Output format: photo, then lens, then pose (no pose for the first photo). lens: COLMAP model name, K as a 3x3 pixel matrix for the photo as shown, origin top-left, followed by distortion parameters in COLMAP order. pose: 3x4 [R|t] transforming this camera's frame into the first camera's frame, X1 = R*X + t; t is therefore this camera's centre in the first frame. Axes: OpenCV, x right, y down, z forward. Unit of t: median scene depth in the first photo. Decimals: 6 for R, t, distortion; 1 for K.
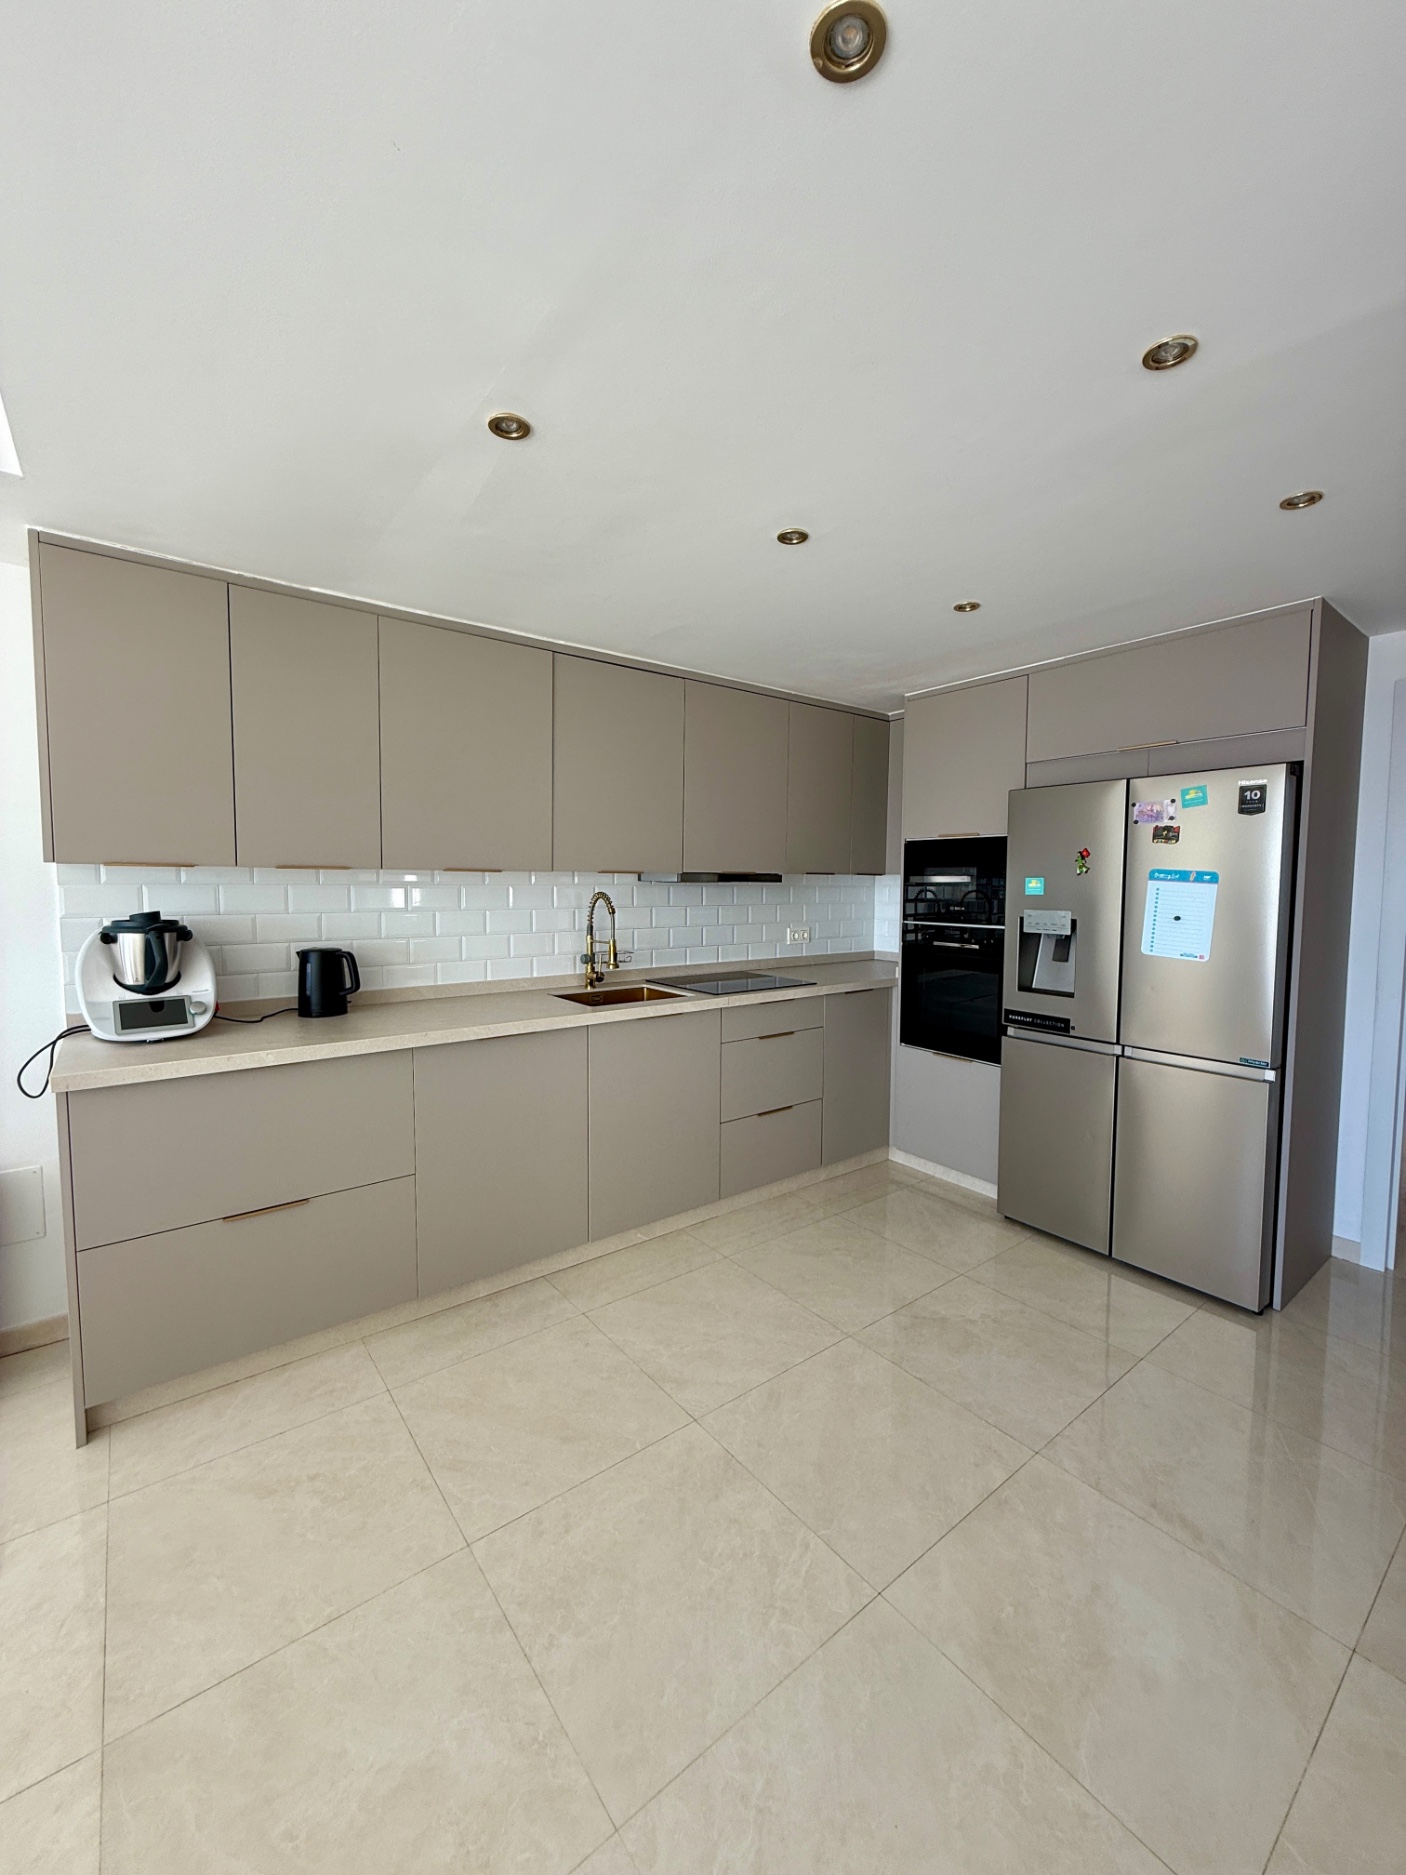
lens RADIAL K [[750.0, 0, 700.9], [0, 750.0, 935.1], [0, 0, 1]] dist [-0.001868, 0.000737]
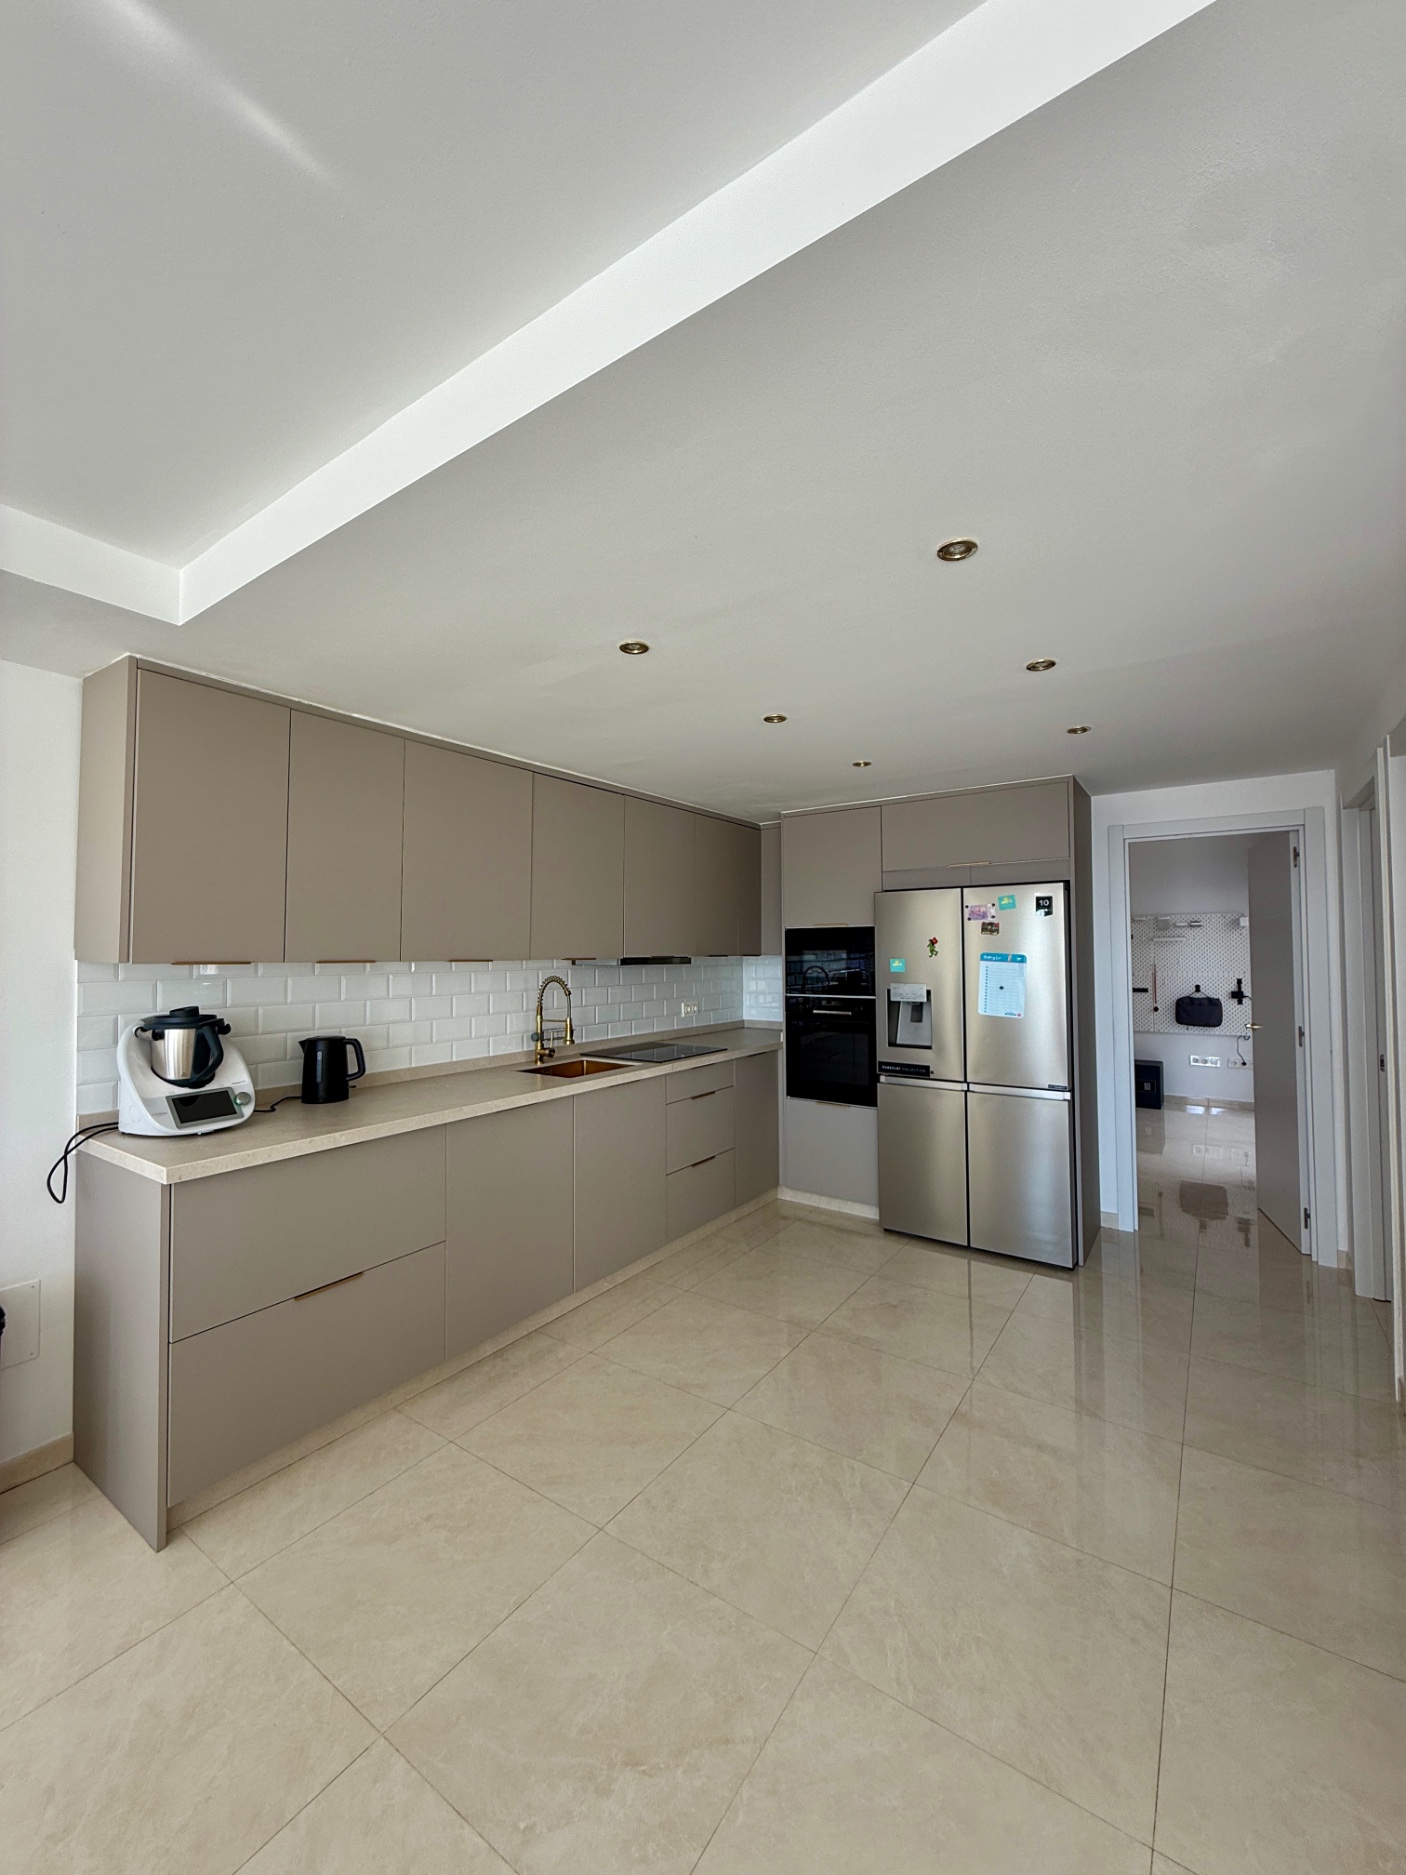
lens RADIAL K [[750.0, 0, 705.0], [0, 750.0, 935.5], [0, 0, 1]] dist [-0.001868, 0.000737]
pose [[0.953088, -0.004203, 0.302665, -0.323767], [0.033097, 0.995355, -0.090401, -0.011217], [-0.300879, 0.096177, 0.948800, -0.177392]]
